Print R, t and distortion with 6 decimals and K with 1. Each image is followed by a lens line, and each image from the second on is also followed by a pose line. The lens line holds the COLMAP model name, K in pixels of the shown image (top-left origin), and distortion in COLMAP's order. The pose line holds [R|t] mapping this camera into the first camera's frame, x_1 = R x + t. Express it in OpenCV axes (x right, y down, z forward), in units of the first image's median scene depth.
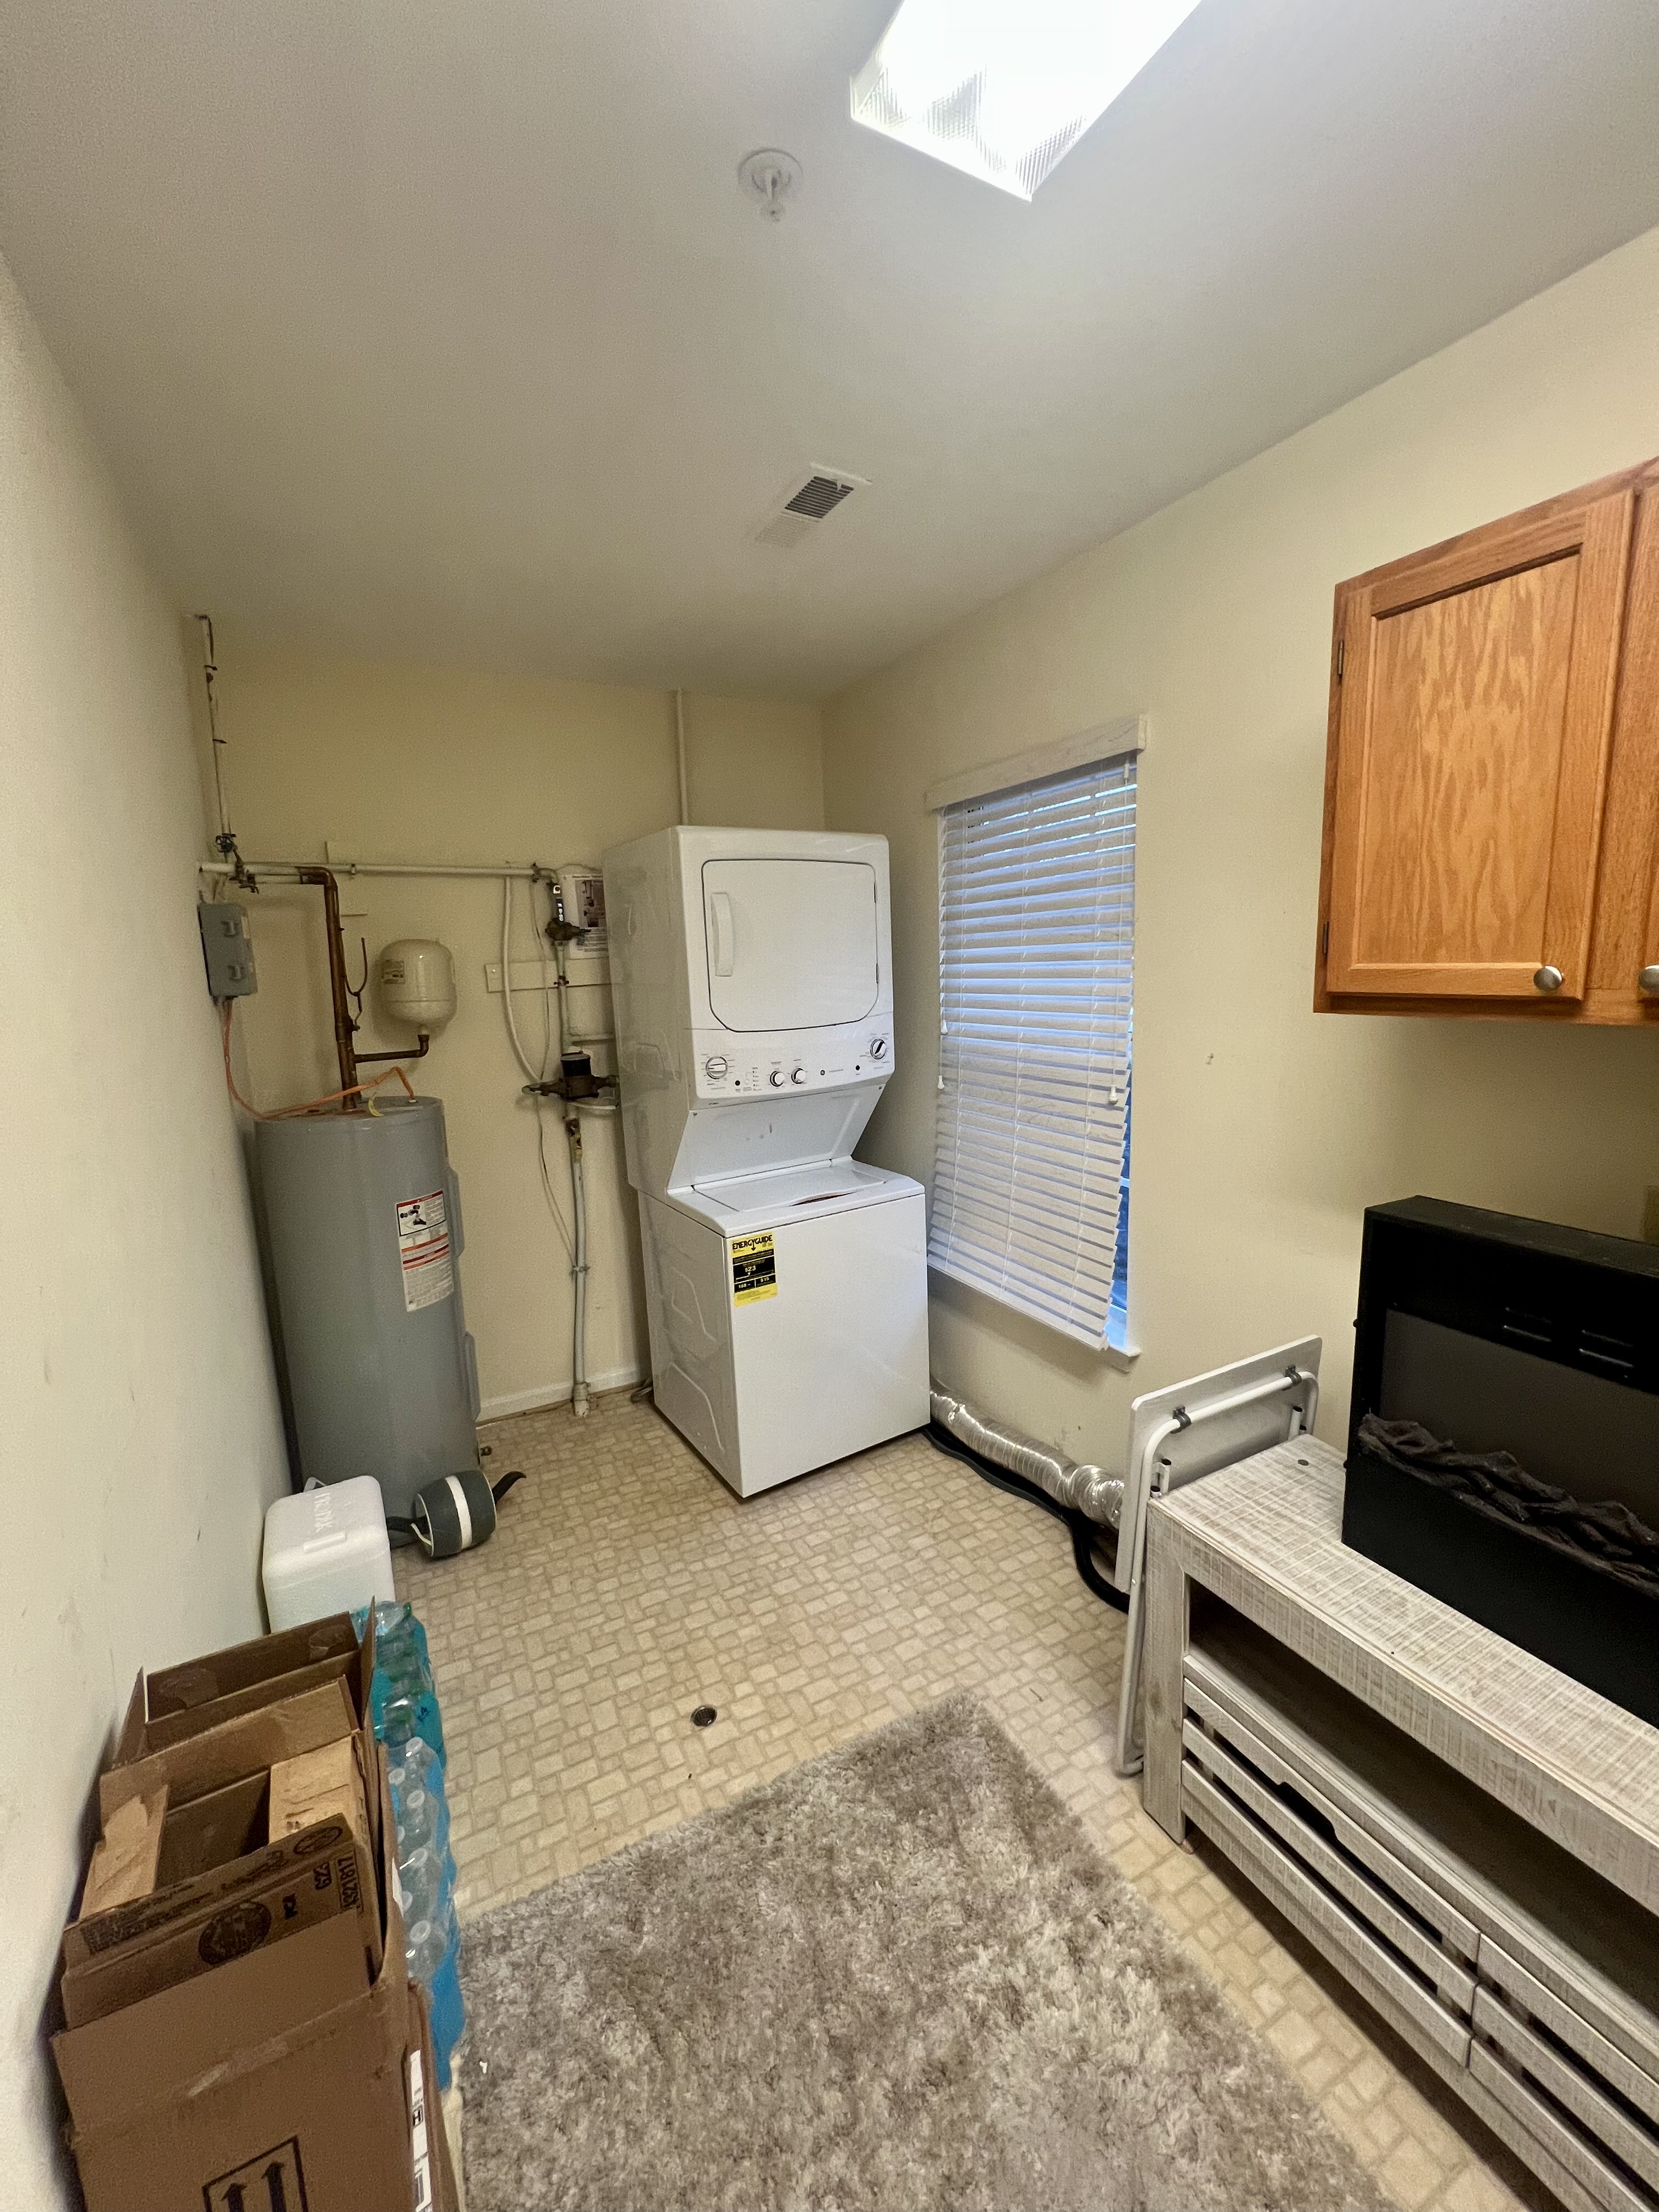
lens RADIAL K [[894.0, 0, 829.5], [0, 894.0, 1106.0], [0, 0, 1]] dist [-0.001674, 0.000332]
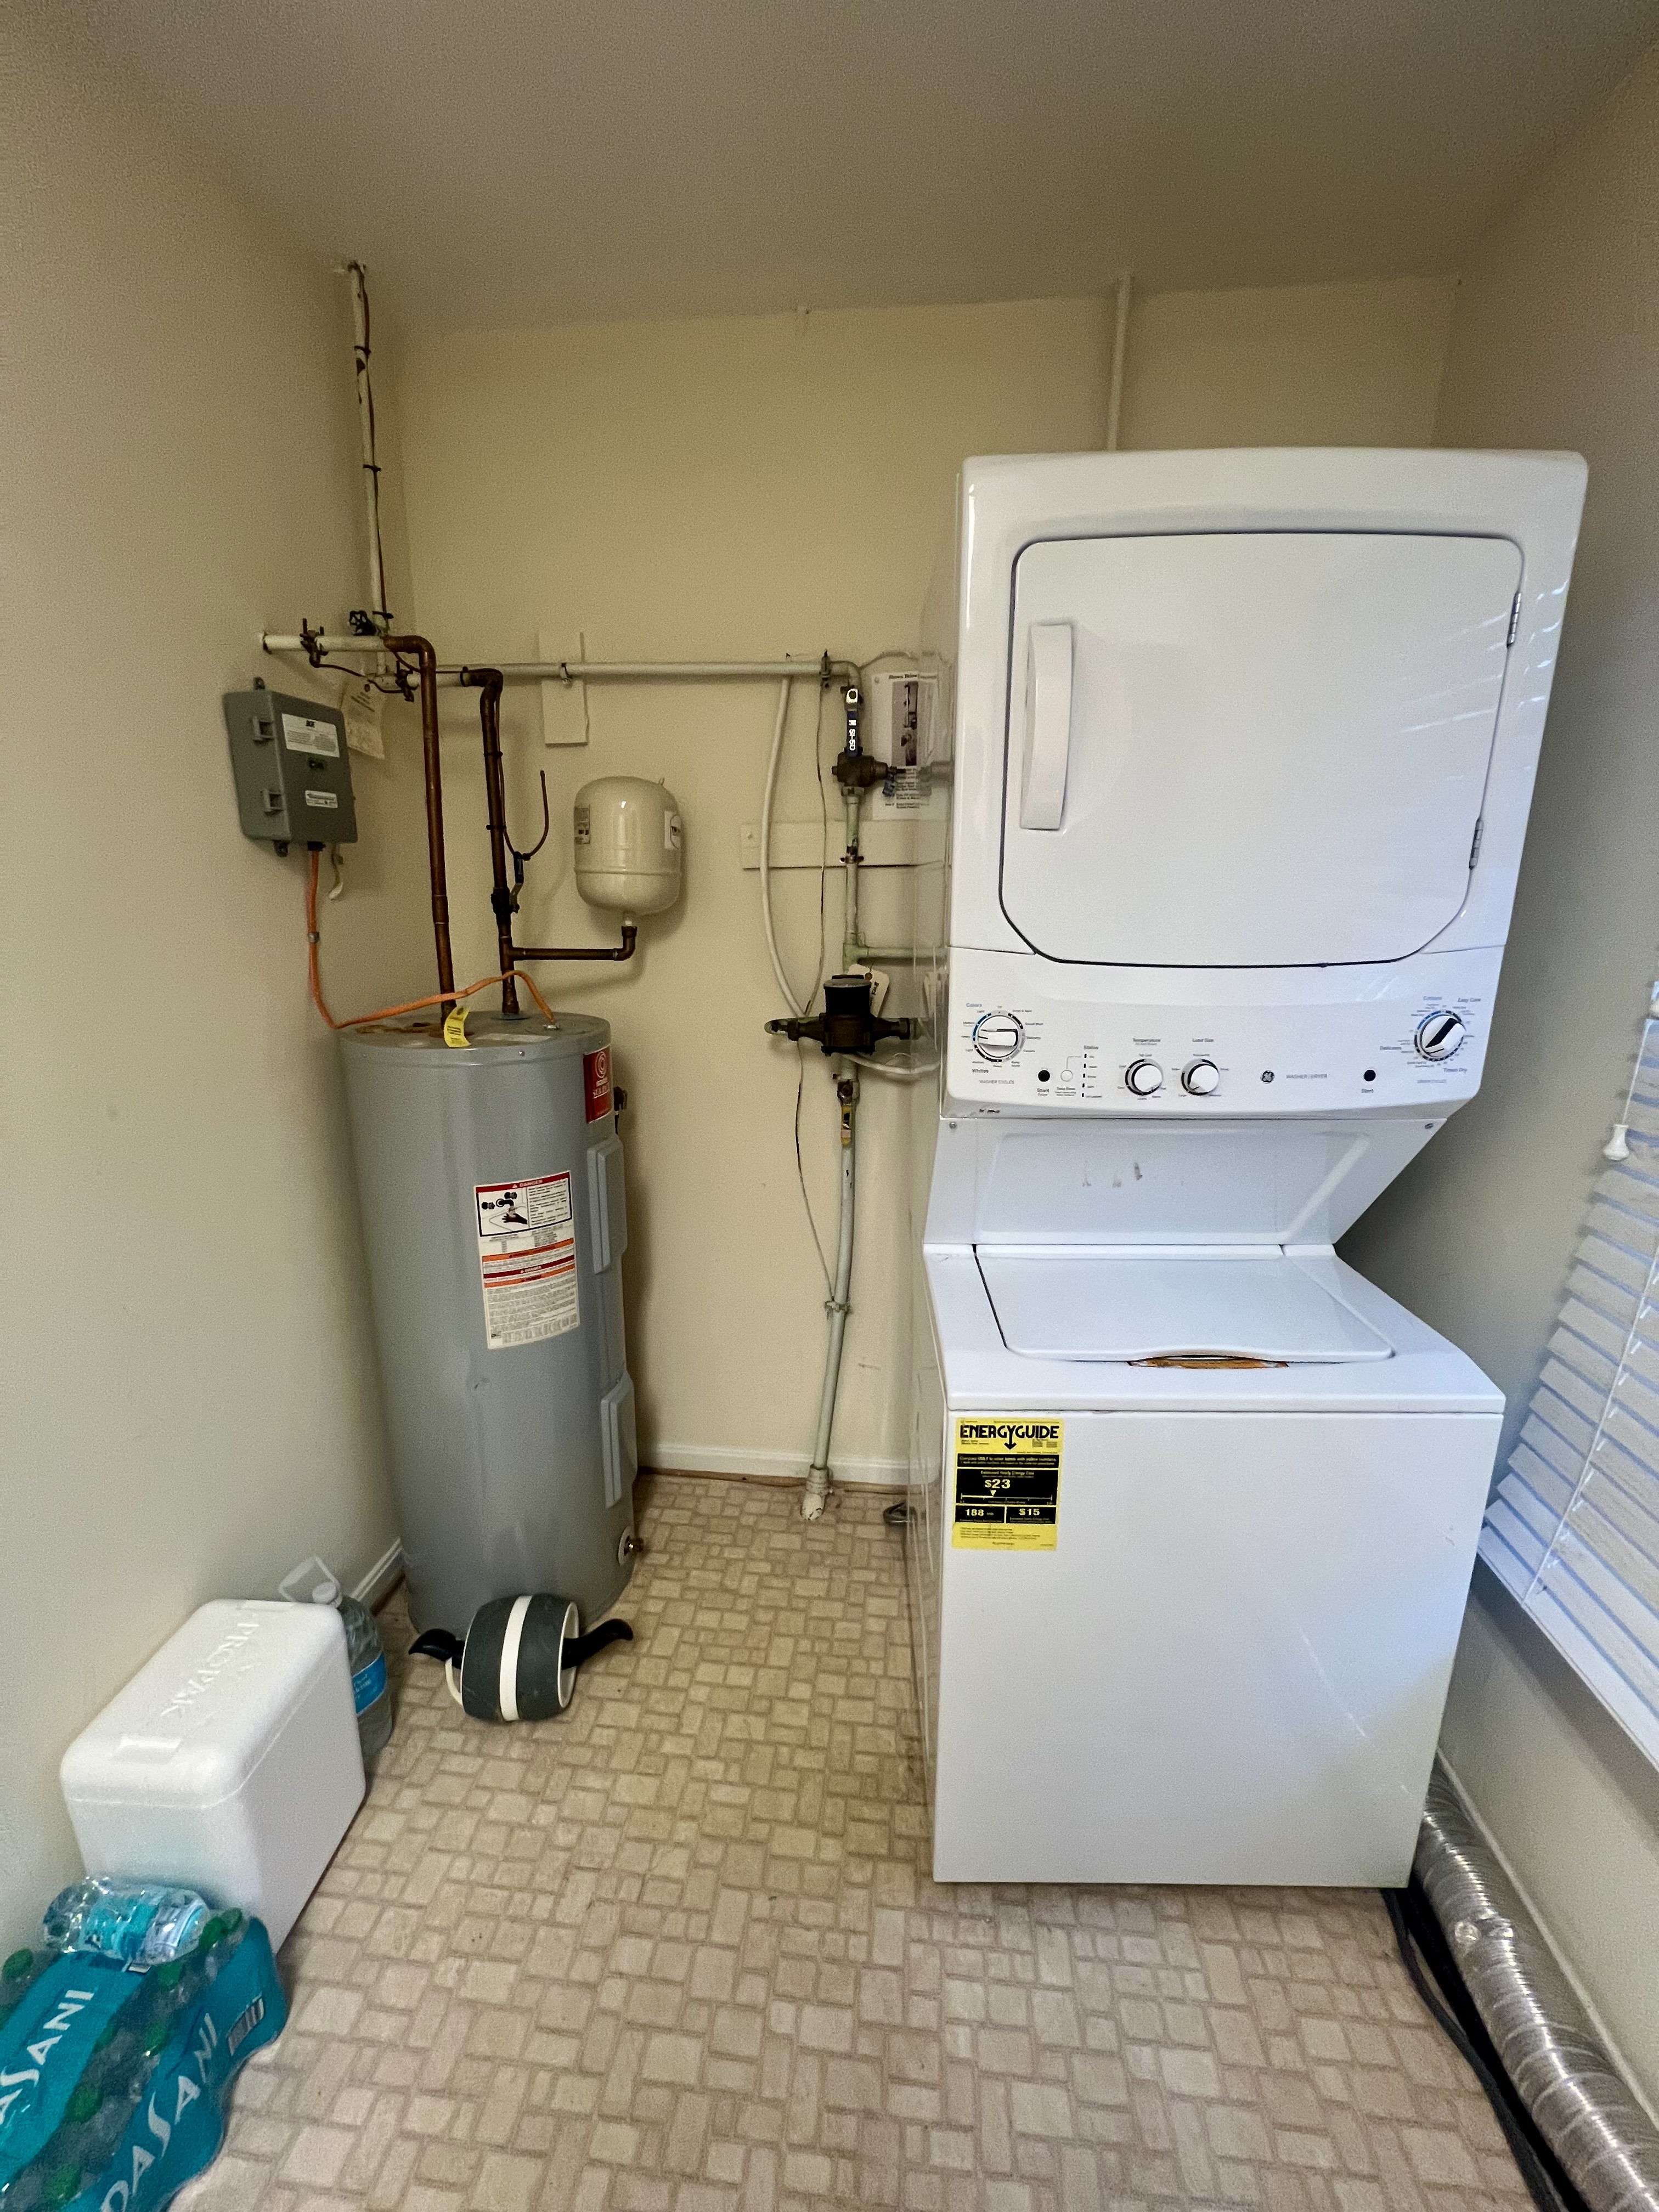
lens RADIAL K [[894.0, 0, 829.5], [0, 894.0, 1106.0], [0, 0, 1]] dist [-0.001674, 0.000332]
pose [[0.833914, 0.170119, -0.525020, 0.041916], [-0.124662, 0.984783, 0.121087, -0.047030], [0.537630, -0.035525, 0.842432, 0.510031]]
